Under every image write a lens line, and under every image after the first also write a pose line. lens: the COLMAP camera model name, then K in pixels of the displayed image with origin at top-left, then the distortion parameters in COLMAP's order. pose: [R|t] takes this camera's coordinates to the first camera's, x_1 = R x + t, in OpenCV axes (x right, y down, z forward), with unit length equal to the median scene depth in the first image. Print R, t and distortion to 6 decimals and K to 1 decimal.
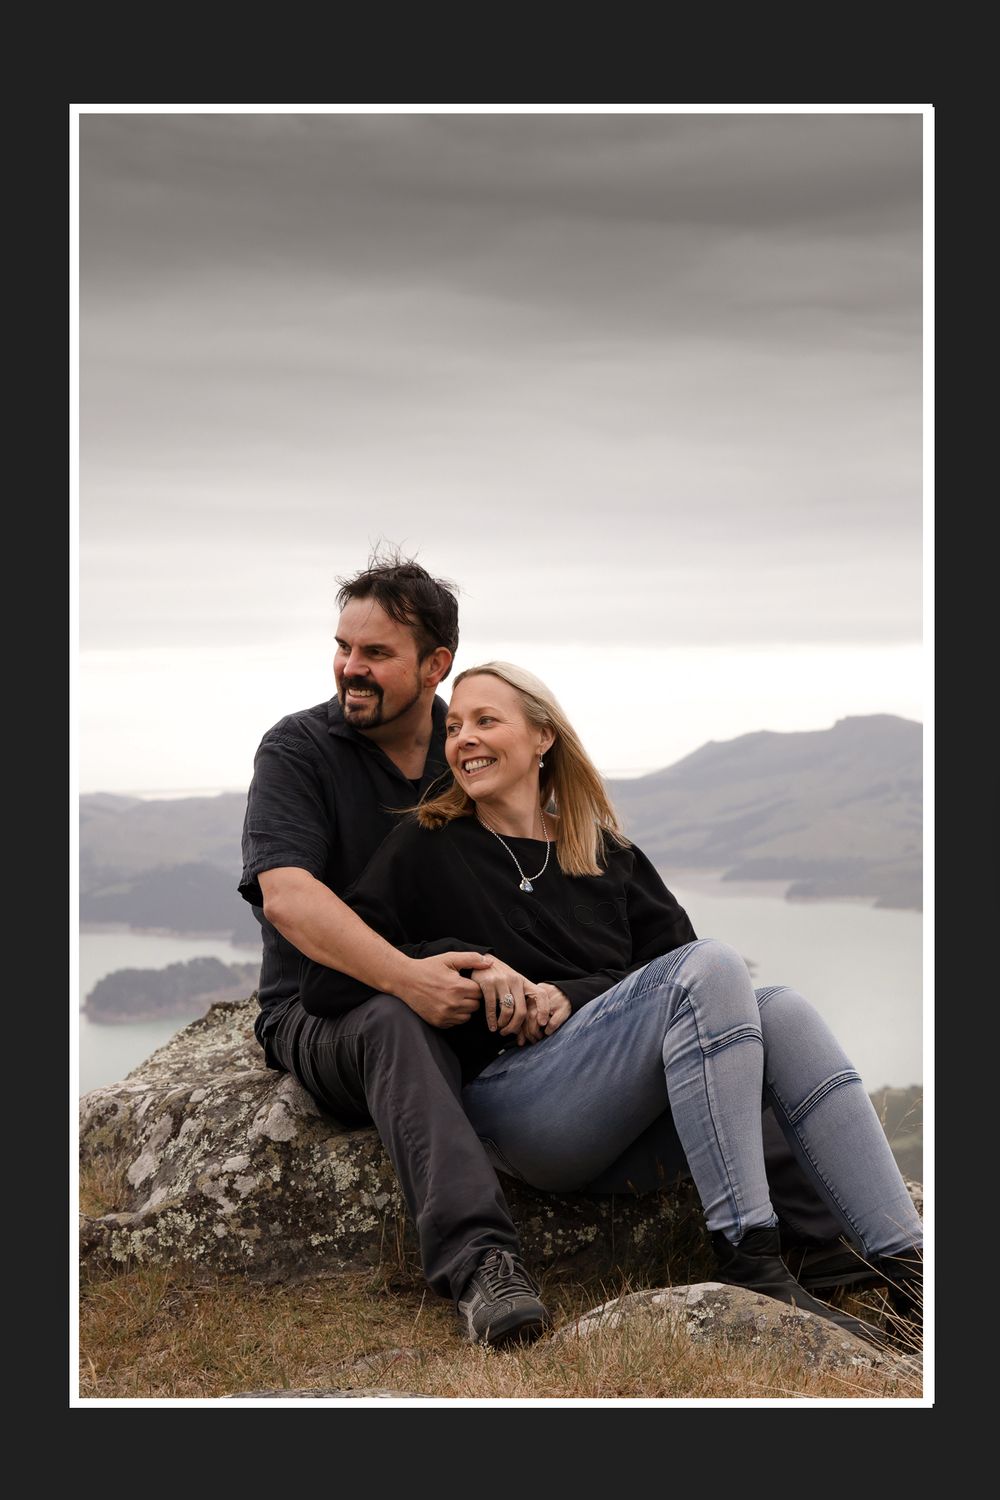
lens RADIAL K [[2952.4, 0, 499.8], [0, 2952.4, 747.4], [0, 0, 1]] dist [0.413335, 0.000000]
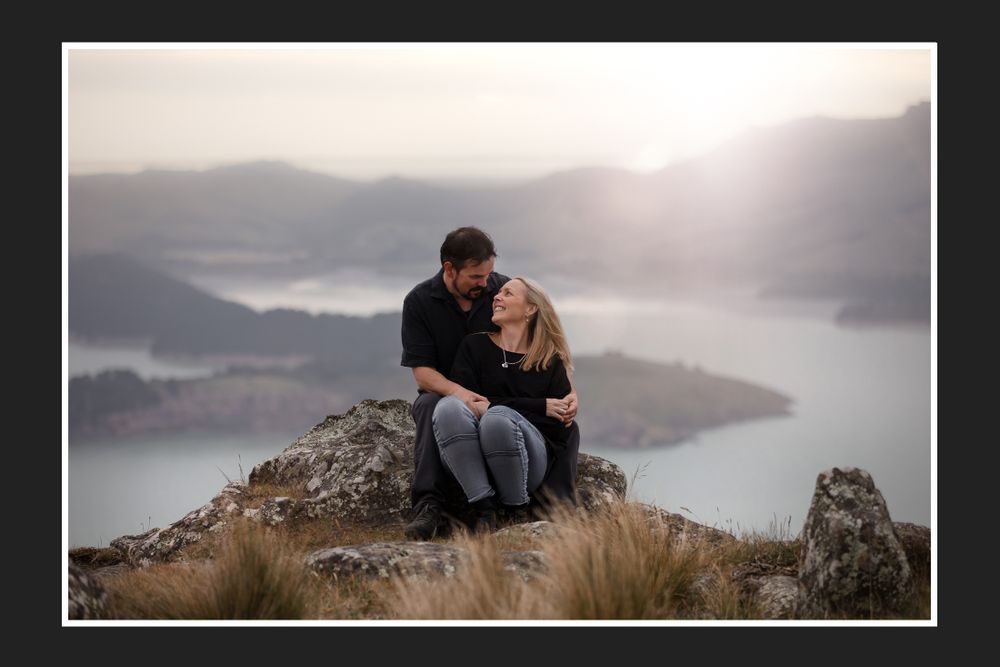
lens RADIAL K [[3071.5, 0, 500.1], [0, 3071.5, 333.5], [0, 0, 1]] dist [-0.059786, 0.000000]
pose [[0.999519, 0.030520, 0.005454, 0.009481], [-0.030770, 0.998072, 0.053904, -0.118494], [-0.003799, -0.054046, 0.998531, -1.495957]]
